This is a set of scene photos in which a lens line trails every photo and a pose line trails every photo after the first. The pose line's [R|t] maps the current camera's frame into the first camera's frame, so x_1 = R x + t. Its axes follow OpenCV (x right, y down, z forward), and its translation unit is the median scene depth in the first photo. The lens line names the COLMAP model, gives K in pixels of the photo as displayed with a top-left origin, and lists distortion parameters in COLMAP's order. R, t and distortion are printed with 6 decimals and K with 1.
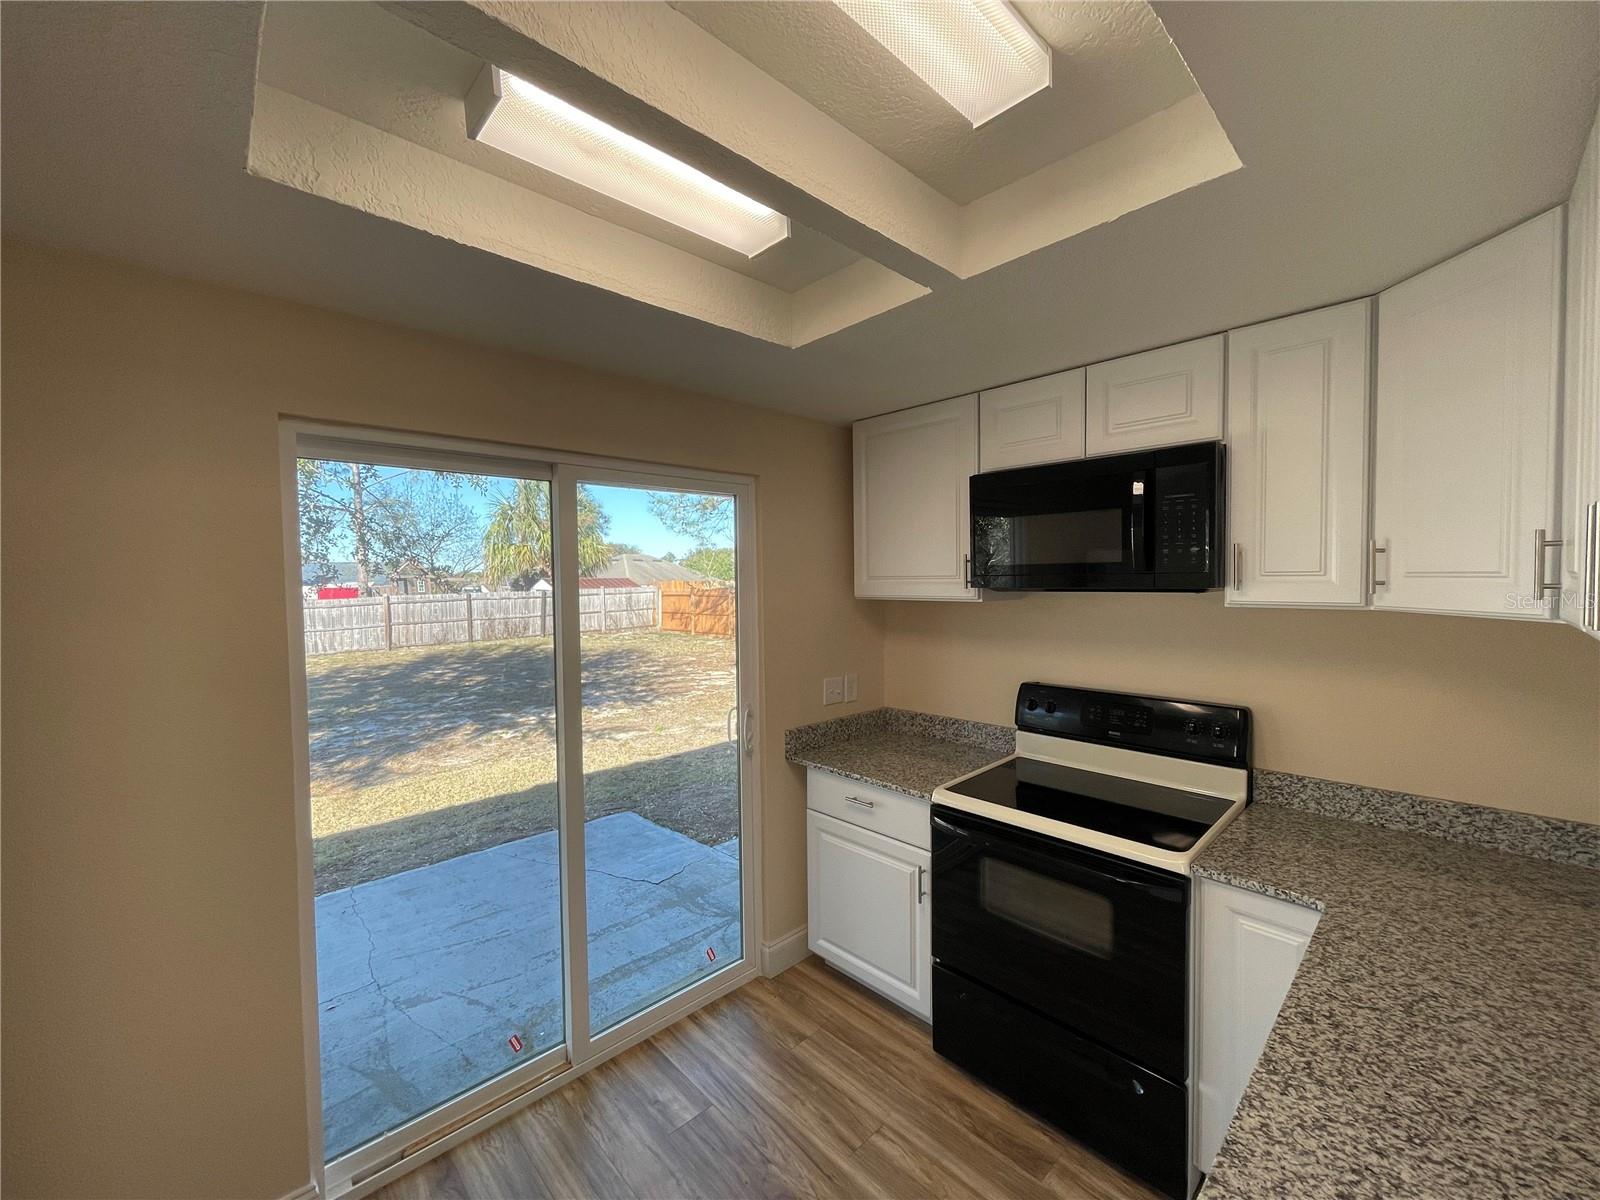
lens RADIAL K [[648.3, 0, 803.0], [0, 648.3, 597.5], [0, 0, 1]] dist [0.000686, -0.000483]
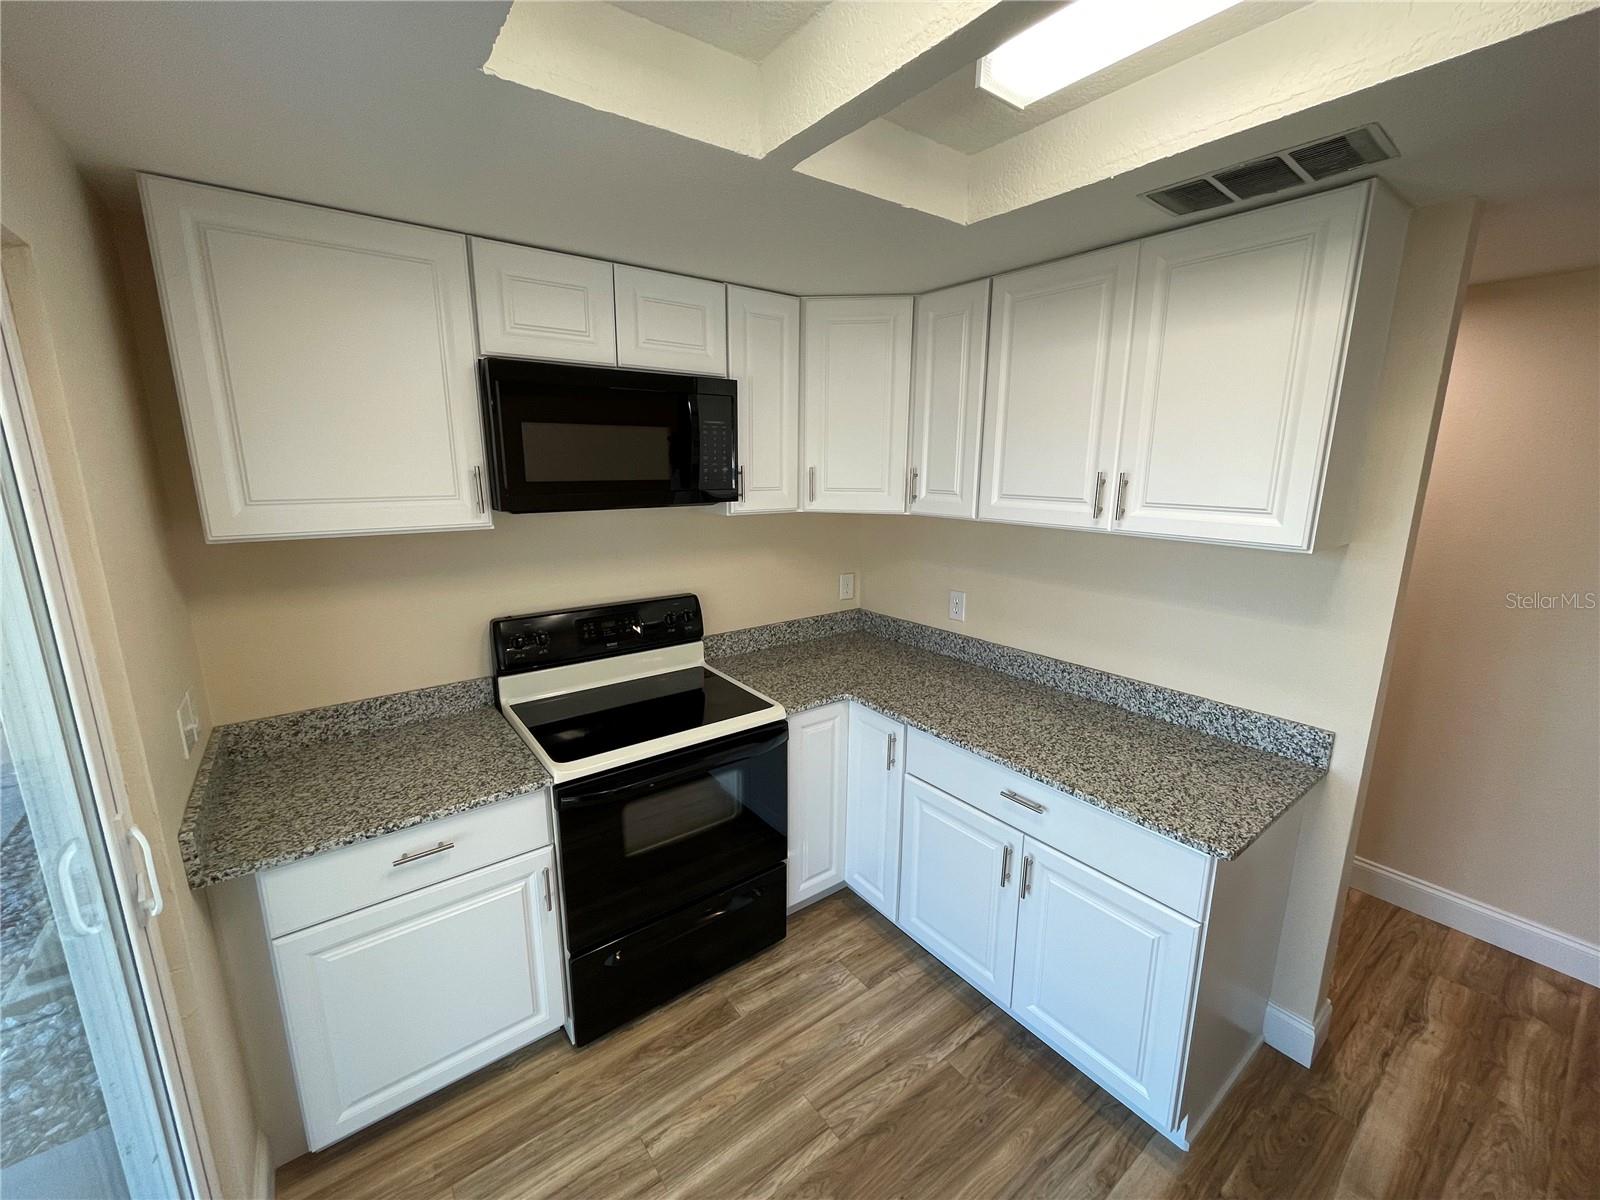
lens RADIAL K [[648.3, 0, 793.9], [0, 648.3, 598.4], [0, 0, 1]] dist [0.000686, -0.000483]
pose [[0.116837, -0.193383, 0.974142, -0.542572], [0.027303, 0.981114, 0.191492, -0.060069], [-0.992776, 0.004224, 0.119910, 0.659507]]
